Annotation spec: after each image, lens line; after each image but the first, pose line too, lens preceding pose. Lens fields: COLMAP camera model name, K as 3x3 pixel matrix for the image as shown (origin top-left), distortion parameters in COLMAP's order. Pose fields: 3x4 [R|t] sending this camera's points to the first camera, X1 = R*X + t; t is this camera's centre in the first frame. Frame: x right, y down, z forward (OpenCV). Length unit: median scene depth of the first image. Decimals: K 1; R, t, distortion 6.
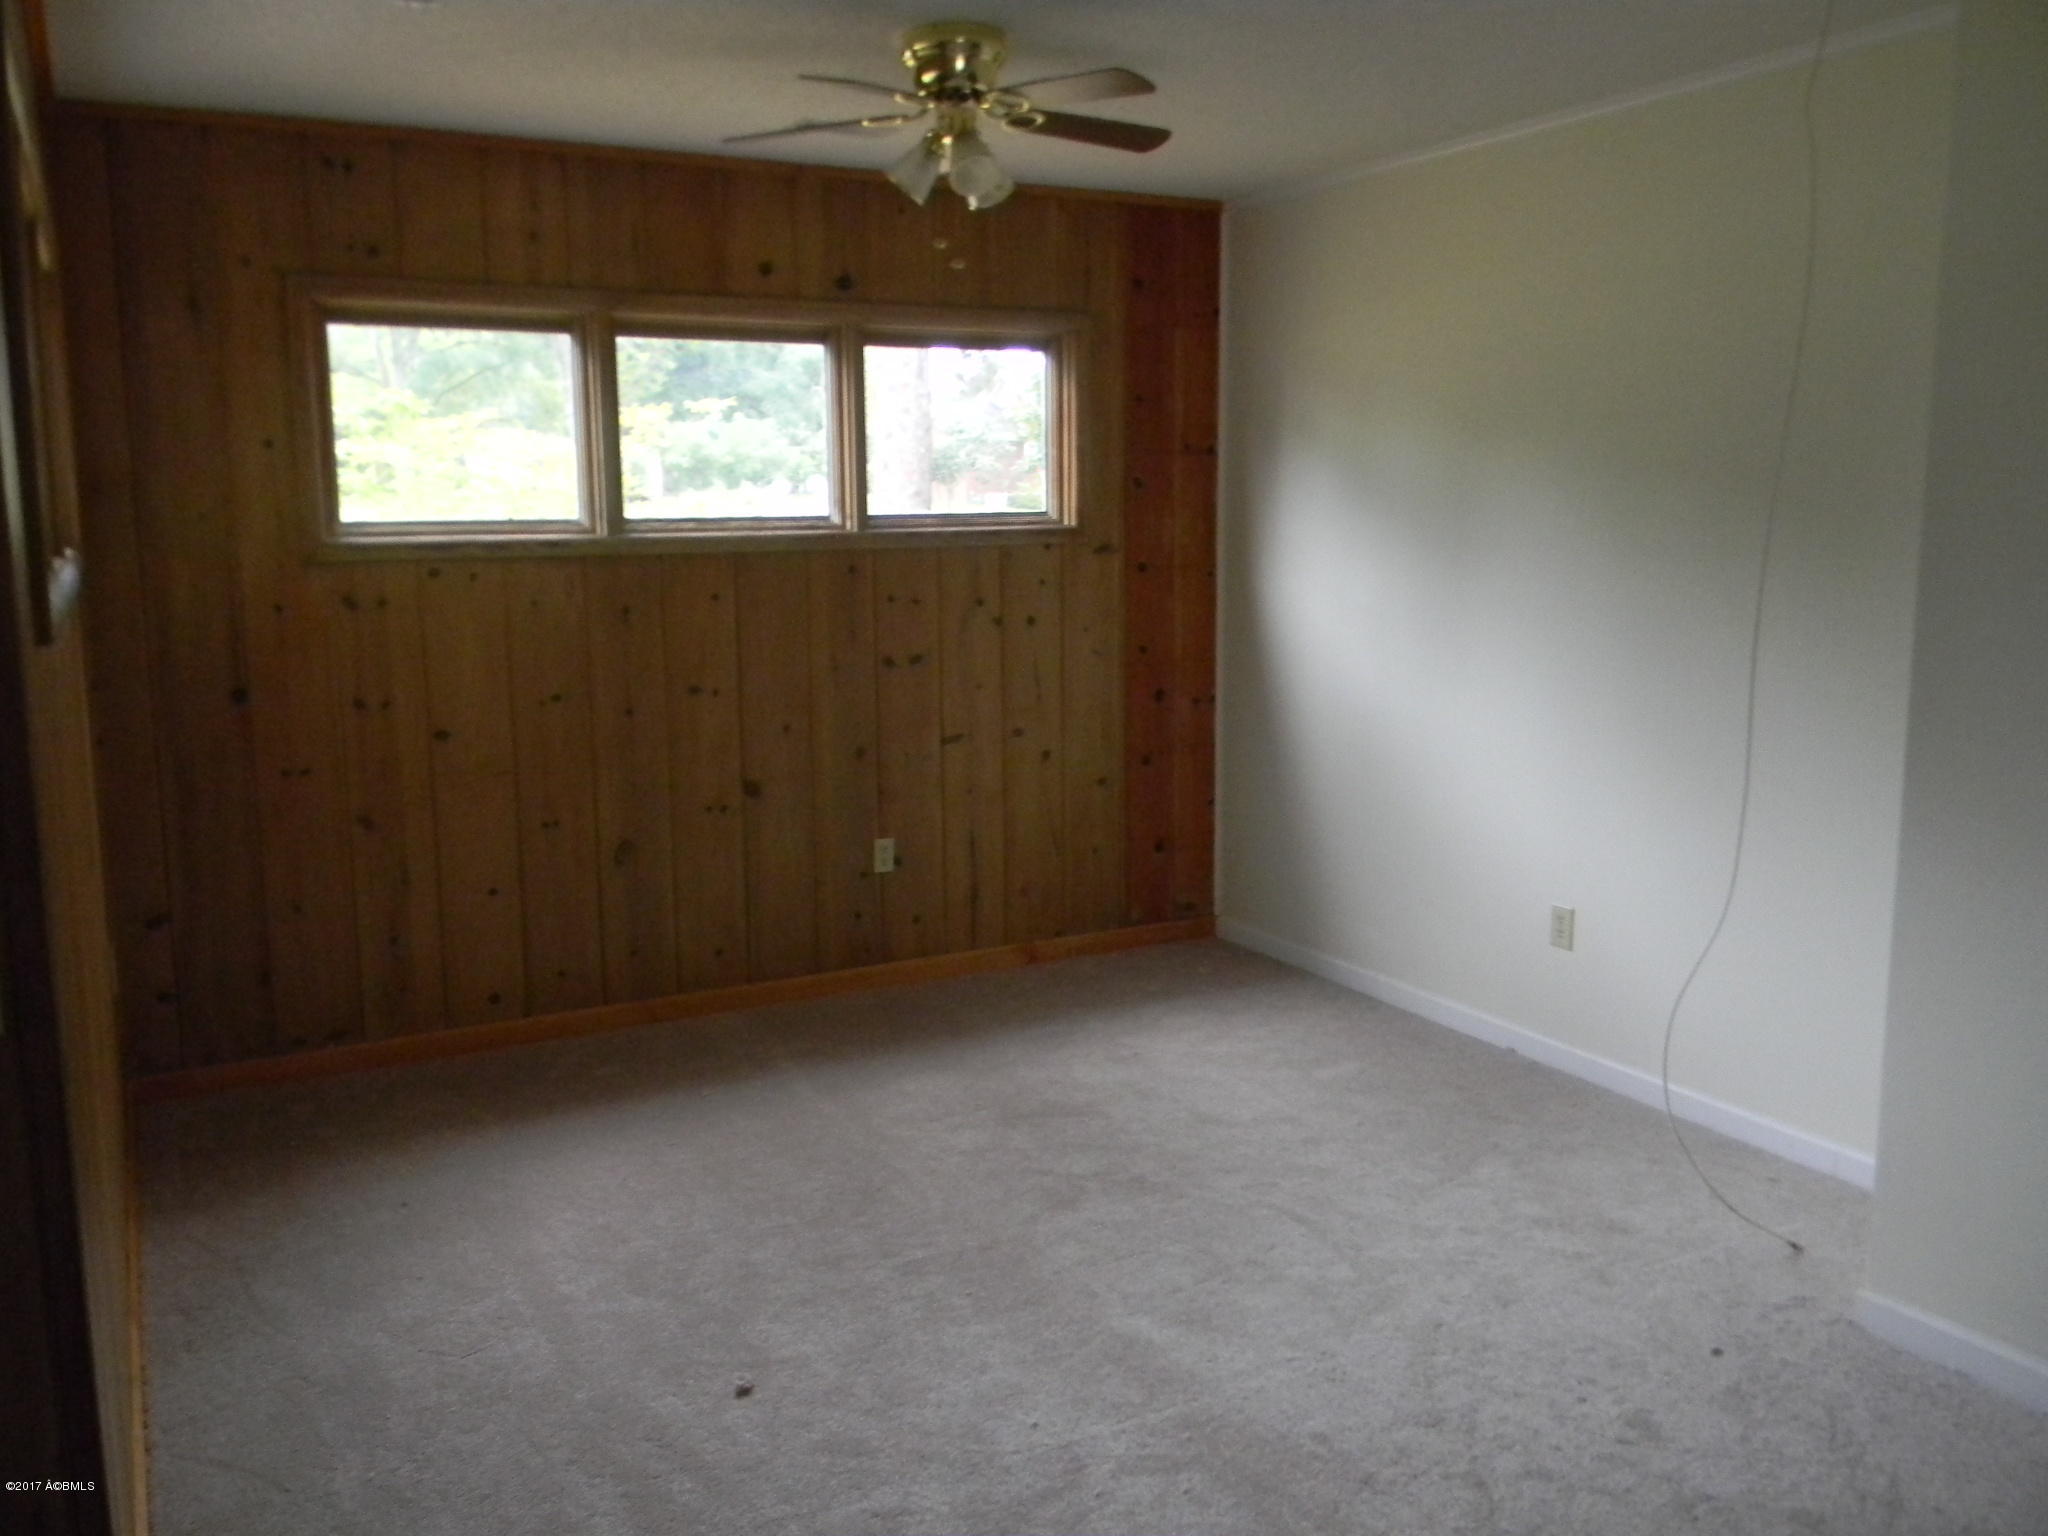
lens RADIAL K [[1694.8, 0, 1024.0], [0, 1694.8, 768.0], [0, 0, 1]] dist [-0.008664, -0.000503]
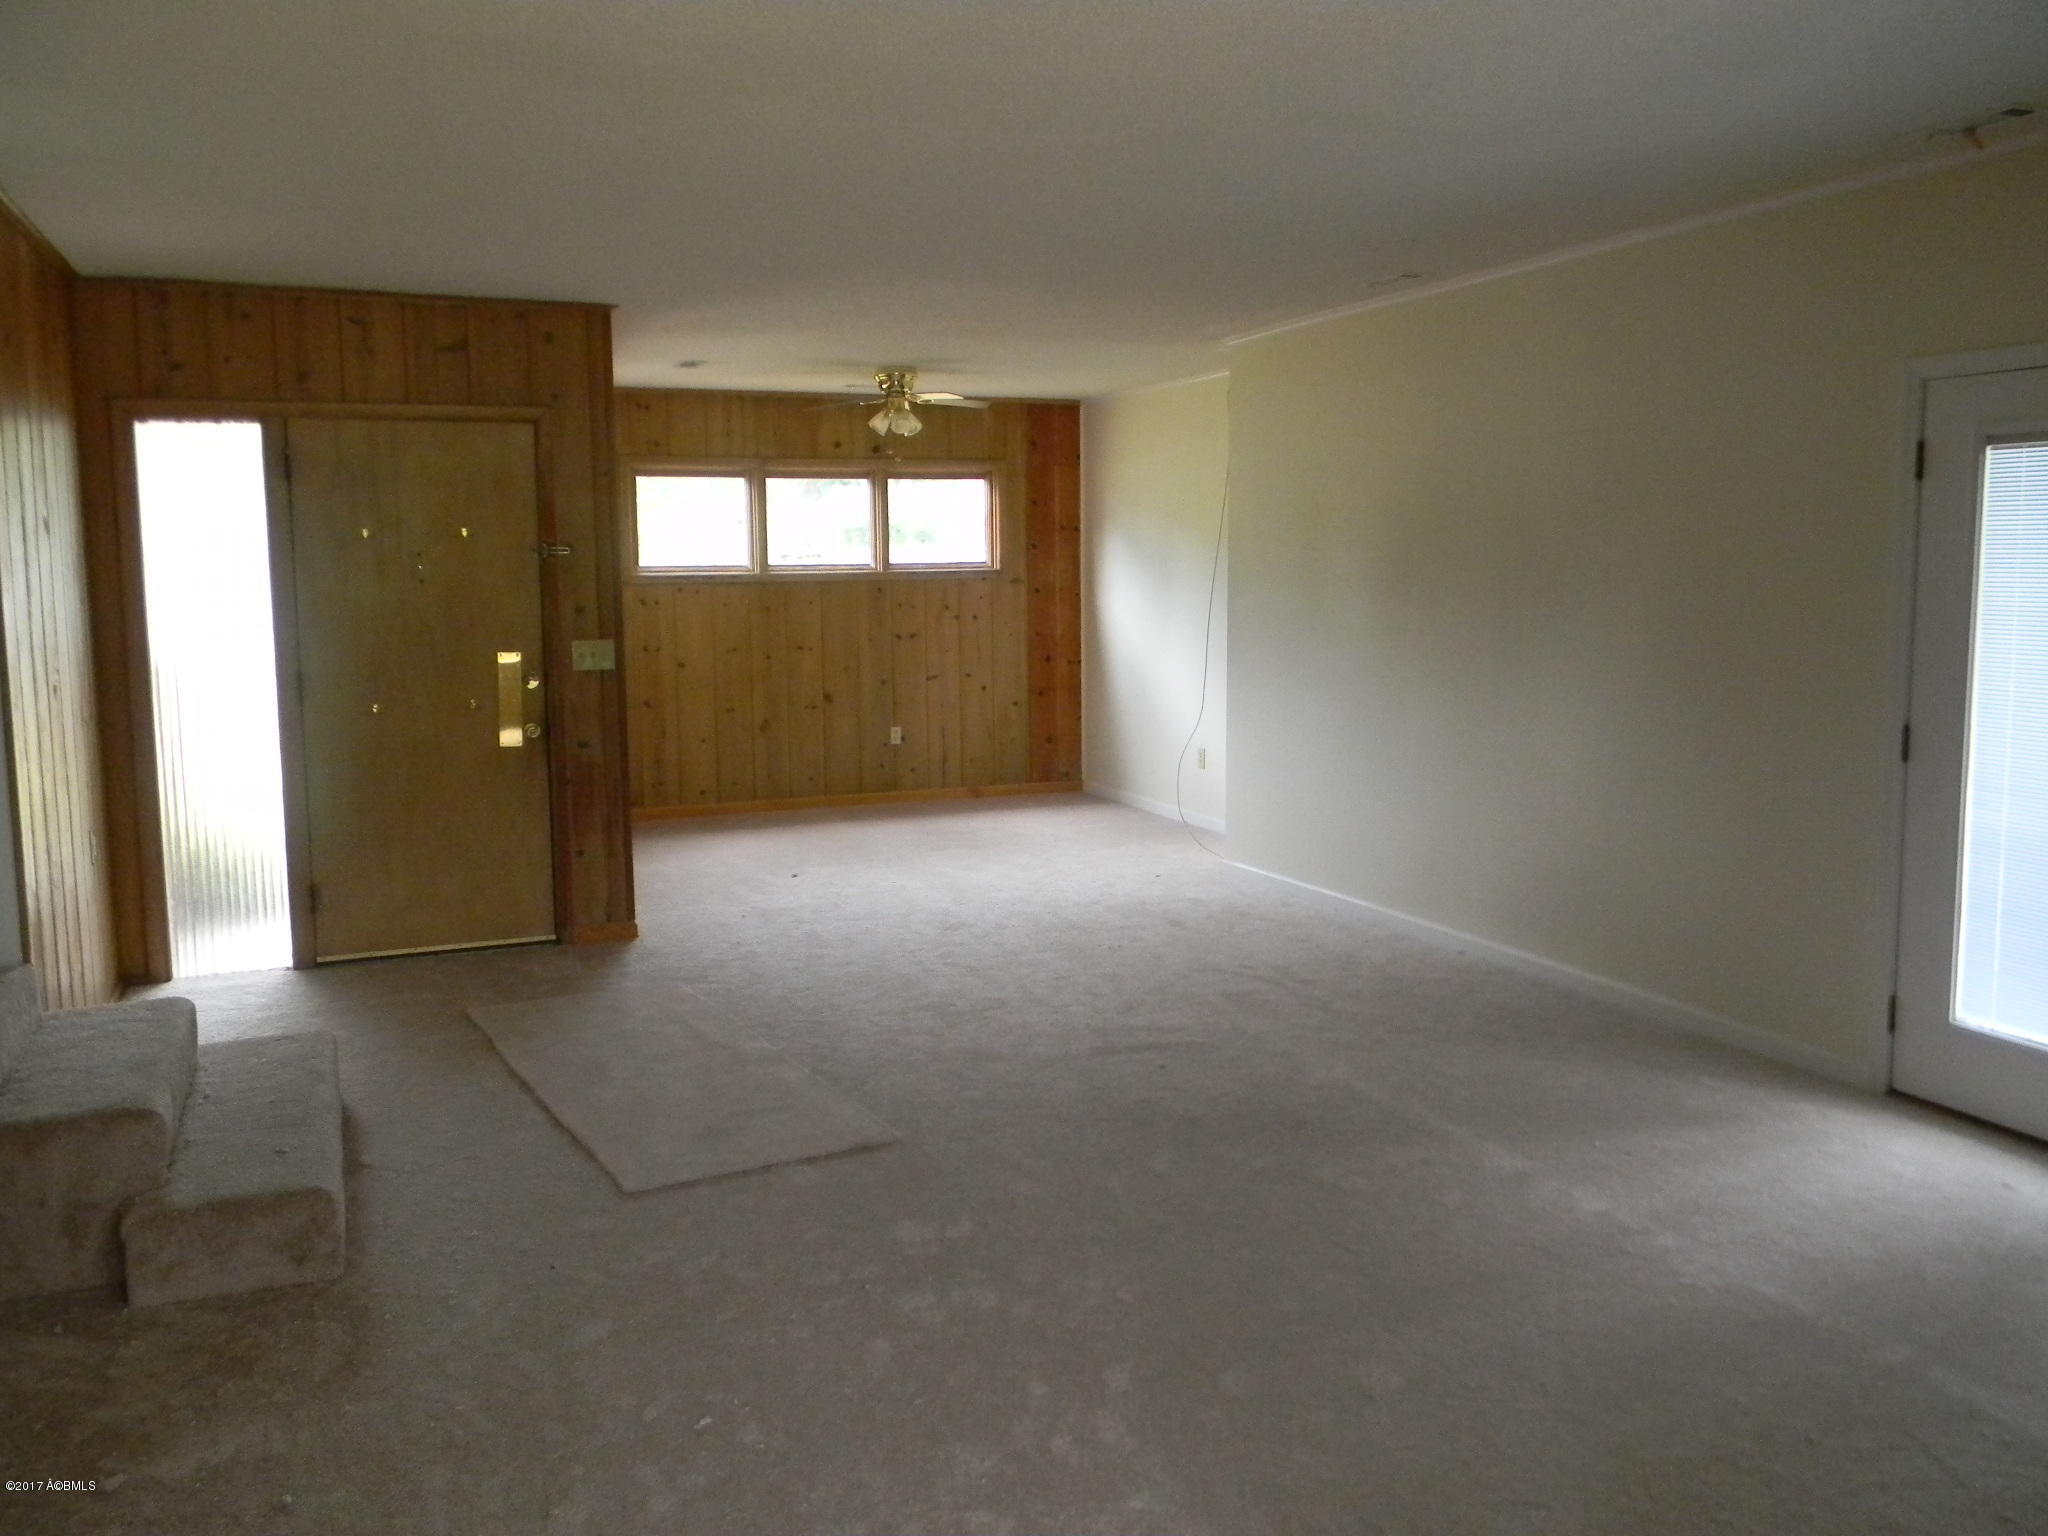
lens RADIAL K [[1694.8, 0, 1024.0], [0, 1694.8, 768.0], [0, 0, 1]] dist [-0.008664, -0.000503]
pose [[0.995171, 0.010412, -0.097603, 0.257726], [-0.013688, 0.999363, -0.032956, 0.152092], [0.097198, 0.034133, 0.994680, -0.940163]]
